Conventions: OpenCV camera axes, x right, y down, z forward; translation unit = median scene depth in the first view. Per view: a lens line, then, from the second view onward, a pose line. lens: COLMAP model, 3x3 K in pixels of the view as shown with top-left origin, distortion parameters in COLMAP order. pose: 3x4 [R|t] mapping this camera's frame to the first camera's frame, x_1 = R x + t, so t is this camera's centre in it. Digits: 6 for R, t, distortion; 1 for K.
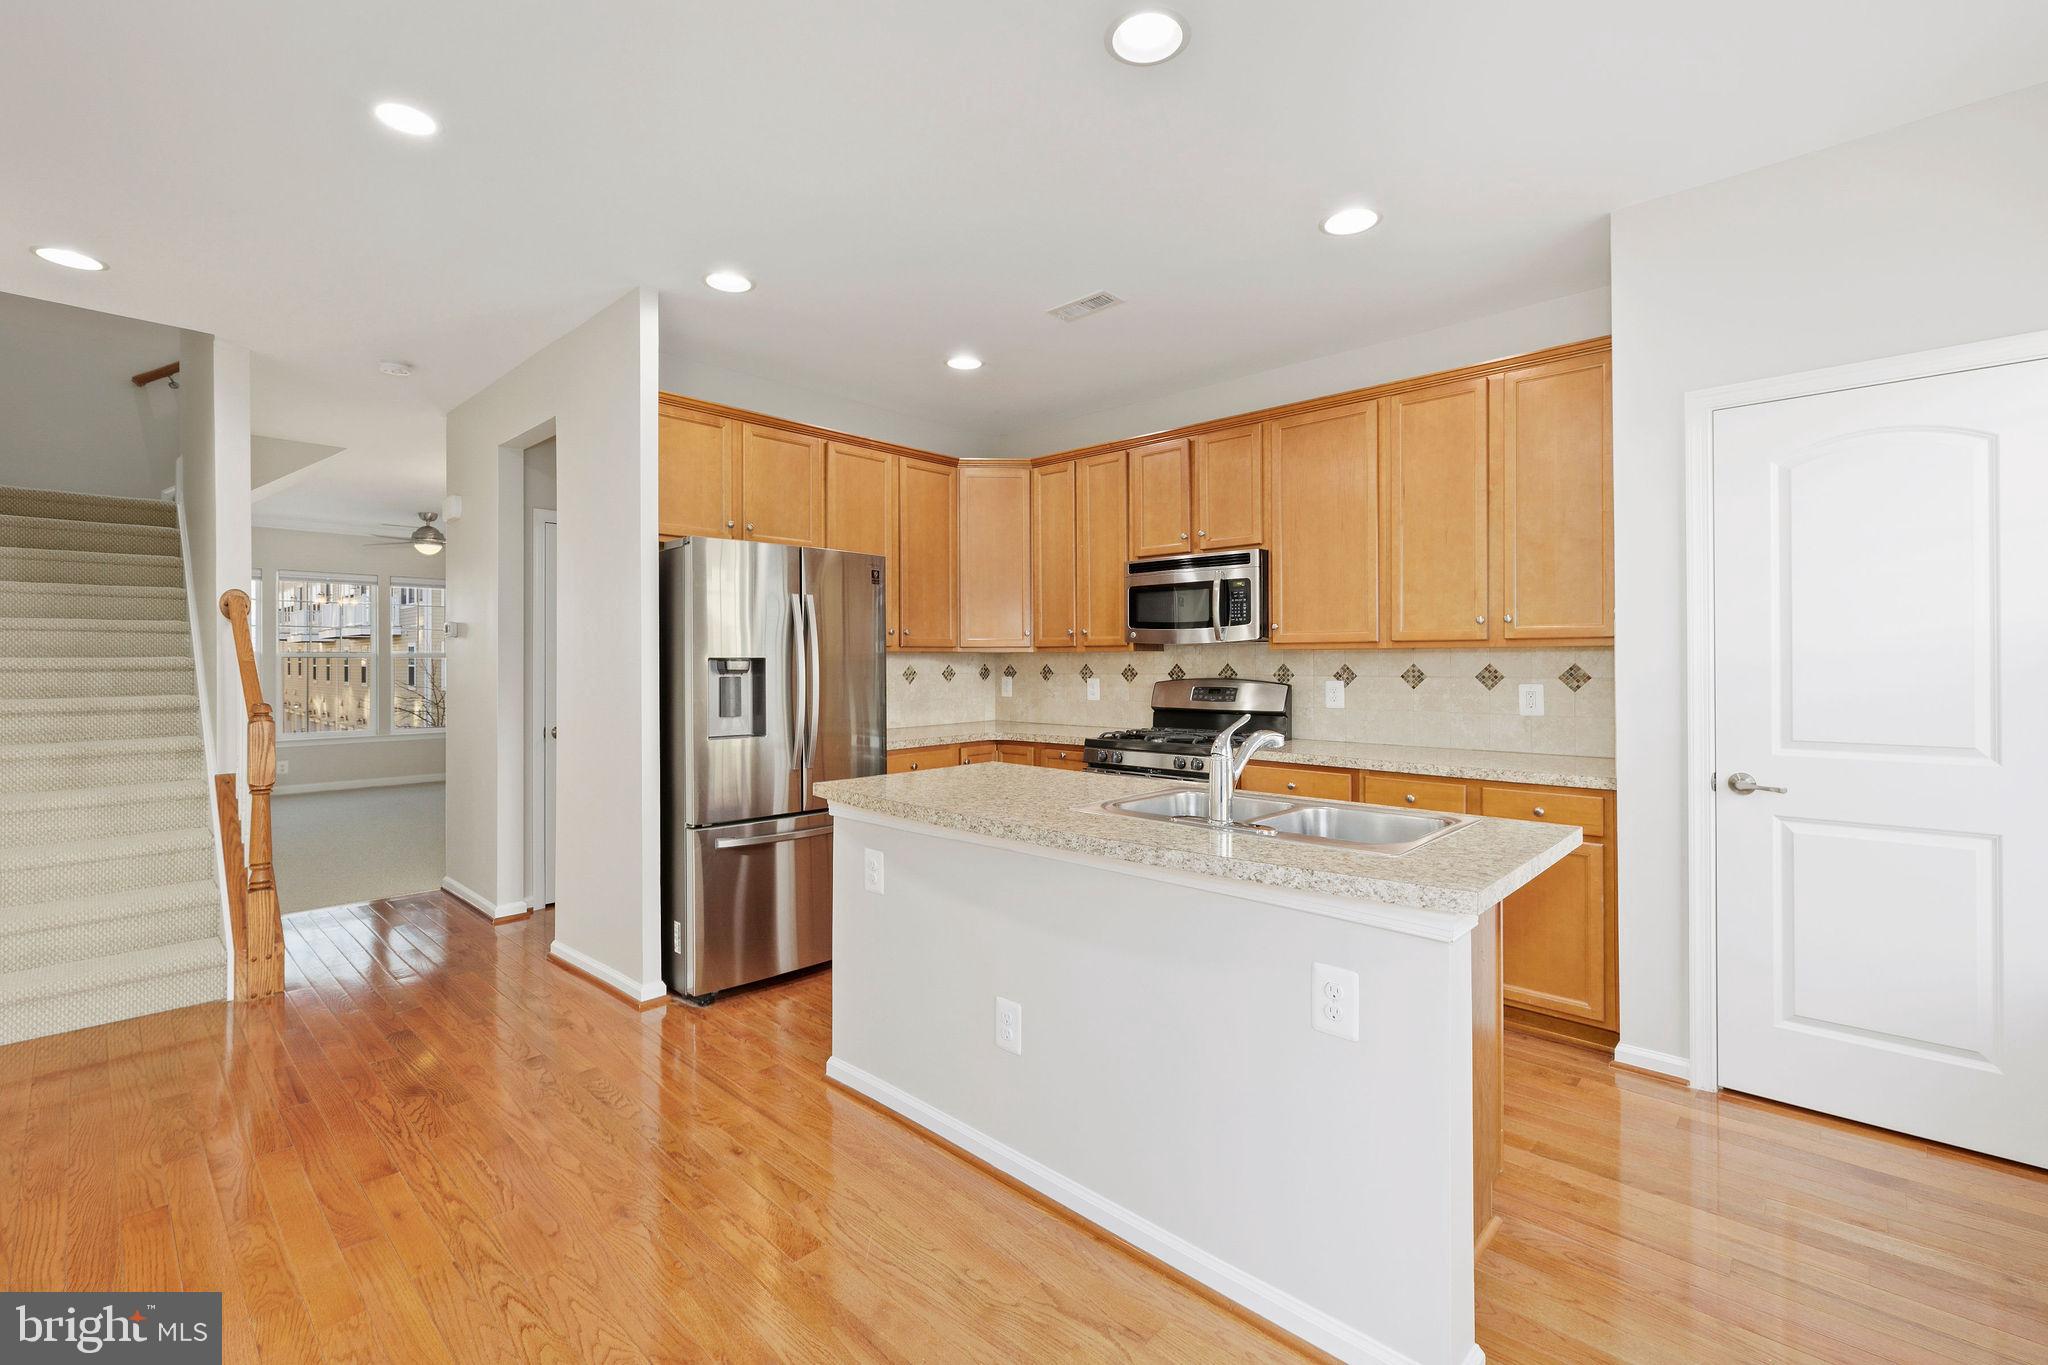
lens RADIAL K [[903.1, 0, 1028.3], [0, 903.1, 661.4], [0, 0, 1]] dist [0.003106, -0.001190]
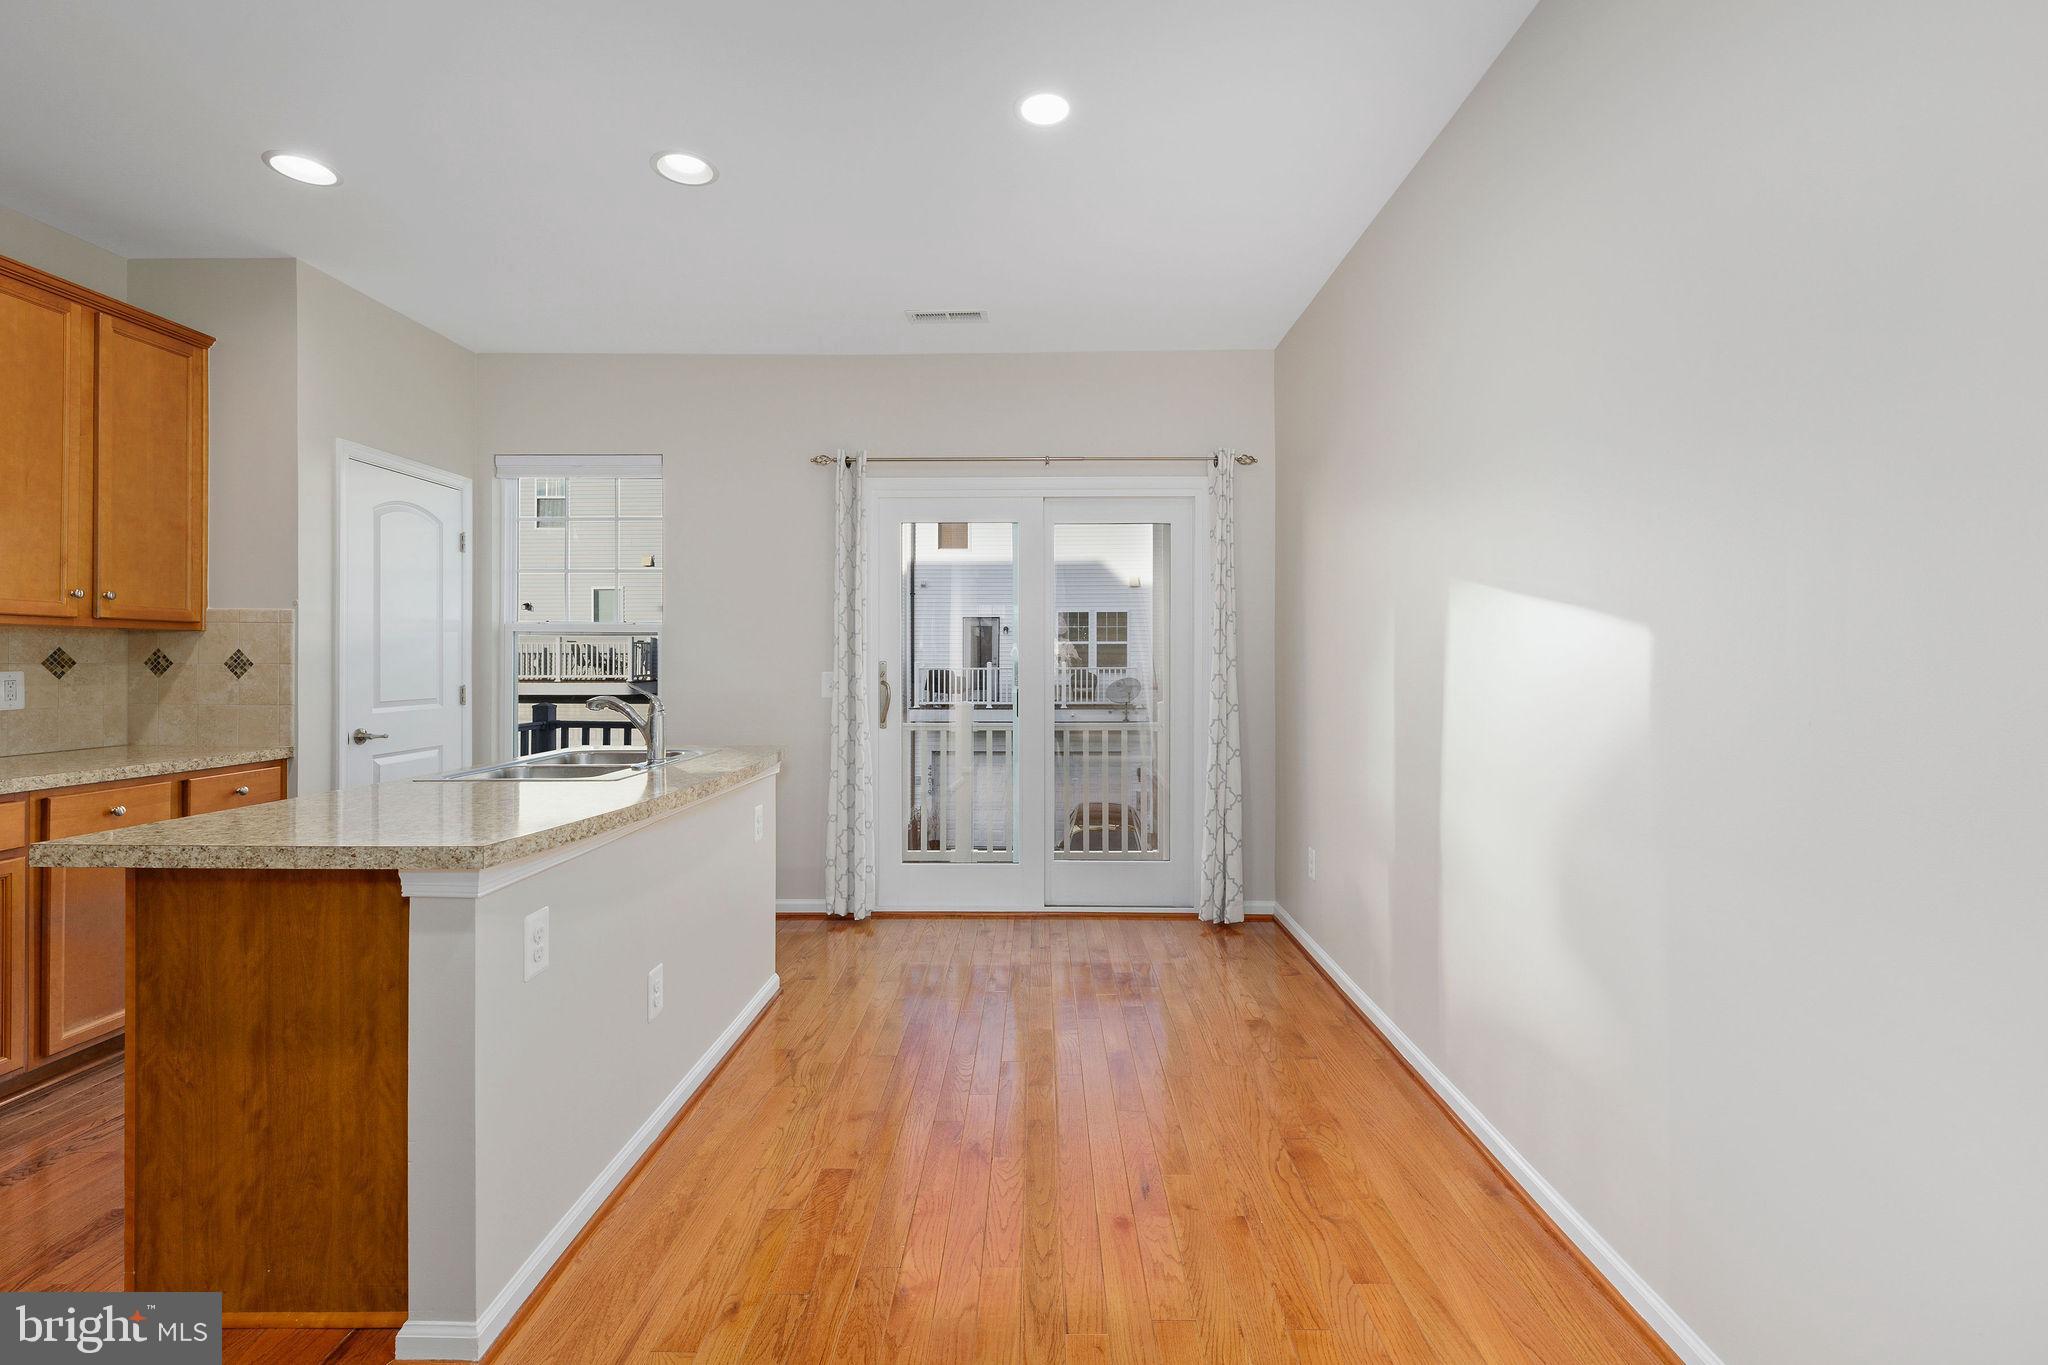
lens RADIAL K [[903.1, 0, 1028.2], [0, 903.1, 658.7], [0, 0, 1]] dist [0.003106, -0.001190]
pose [[-0.675301, 0.002815, 0.737537, -0.639816], [0.000635, 0.999995, -0.003235, 0.015795], [-0.737542, -0.001717, -0.675299, 0.826849]]
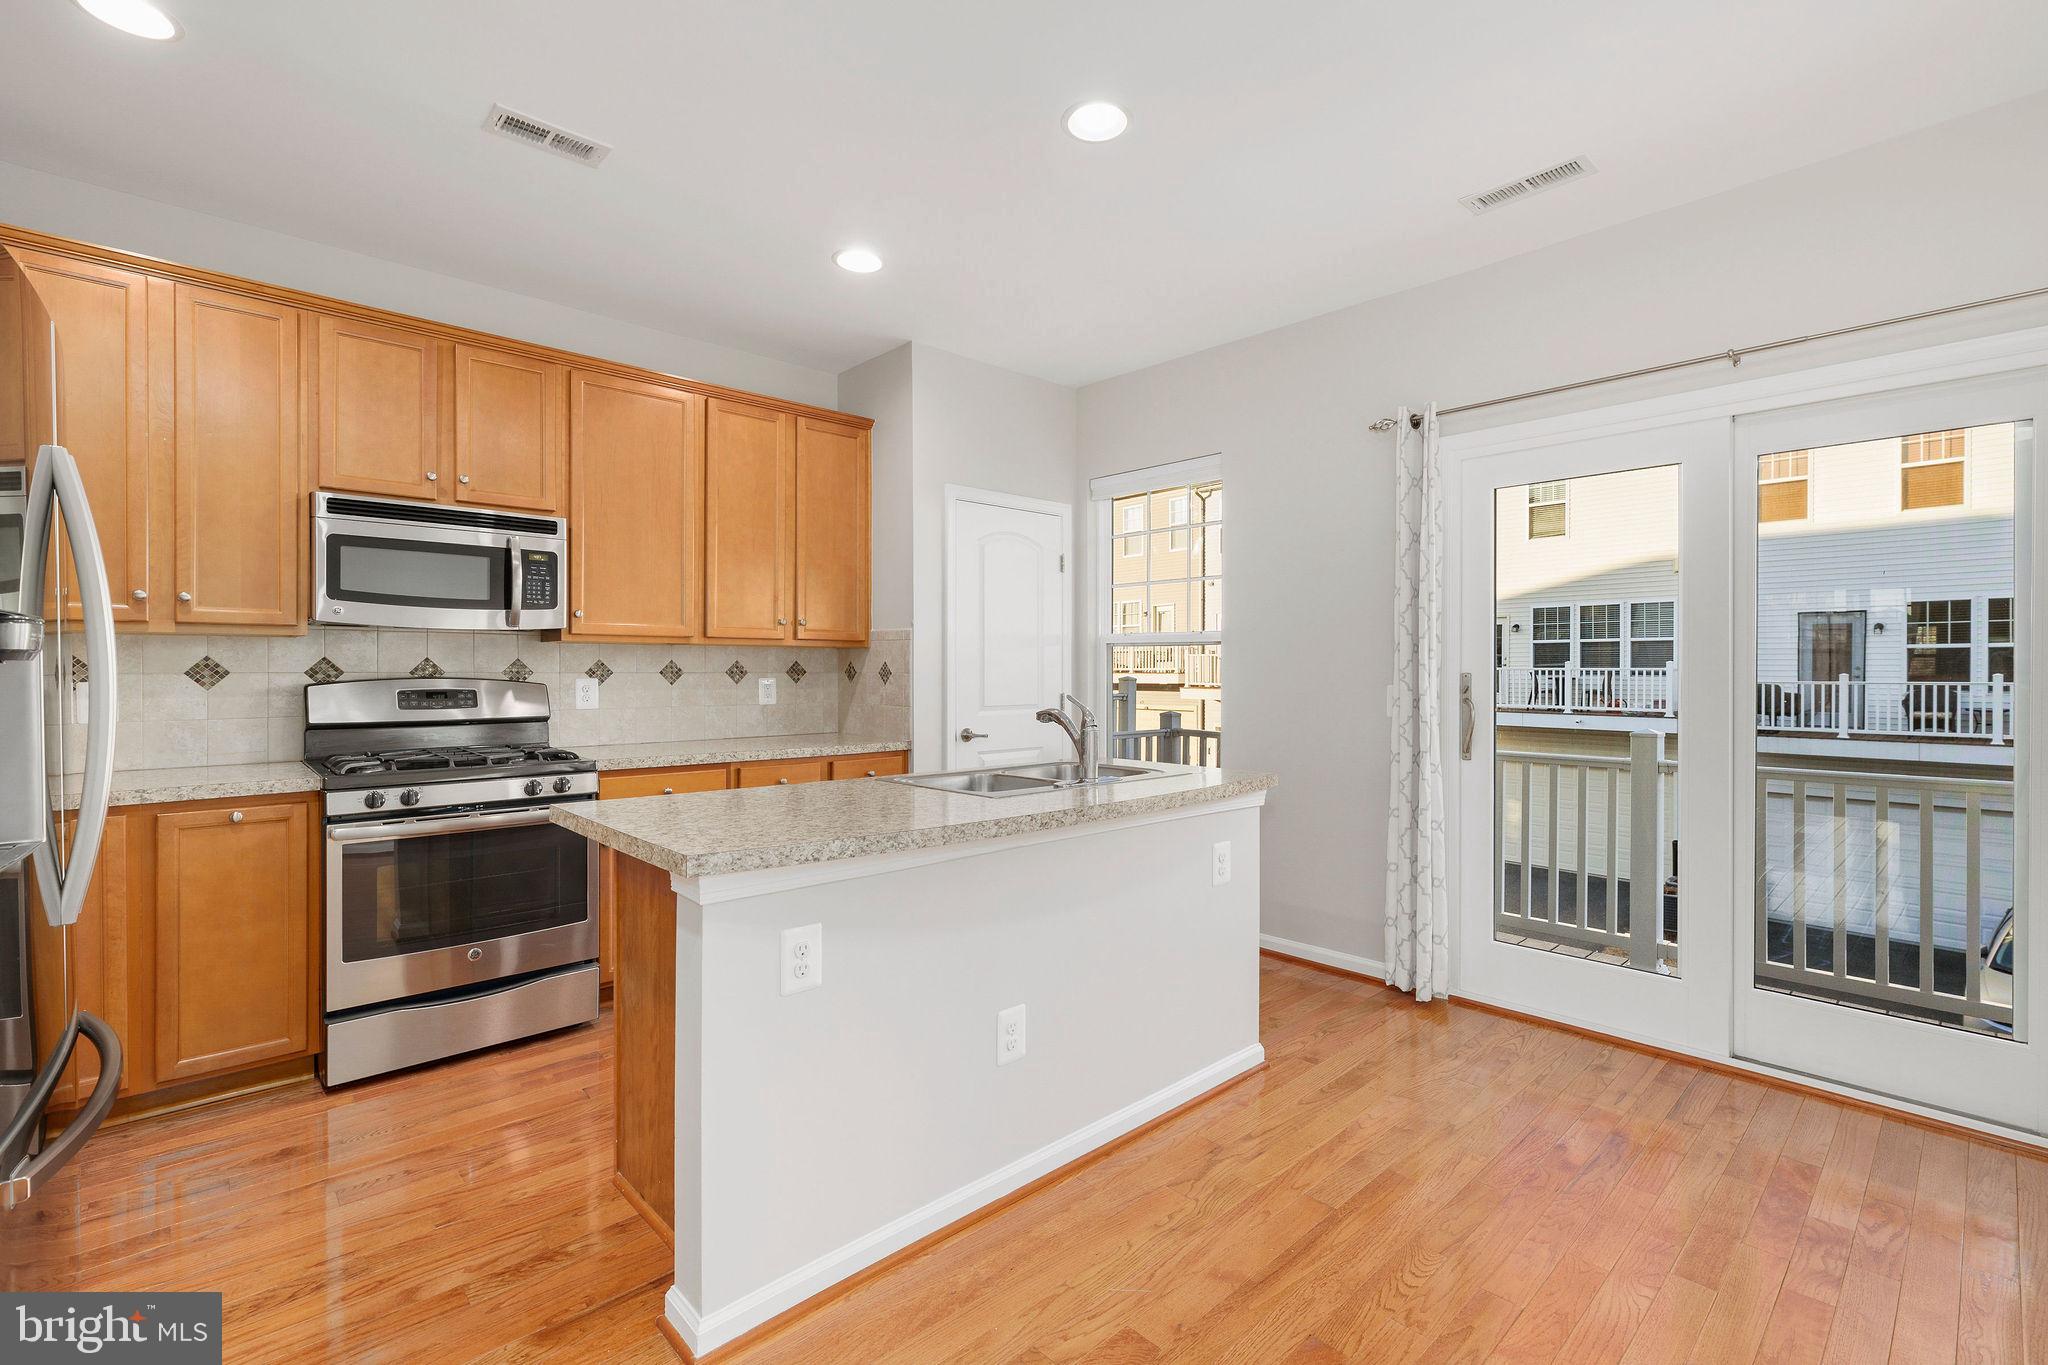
lens RADIAL K [[903.1, 0, 1028.7], [0, 903.1, 674.1], [0, 0, 1]] dist [0.003106, -0.001190]
pose [[0.062834, -0.003475, 0.998018, -0.573801], [-0.002030, 0.999991, 0.003609, 0.014331], [-0.998022, -0.002253, 0.062827, 0.552378]]
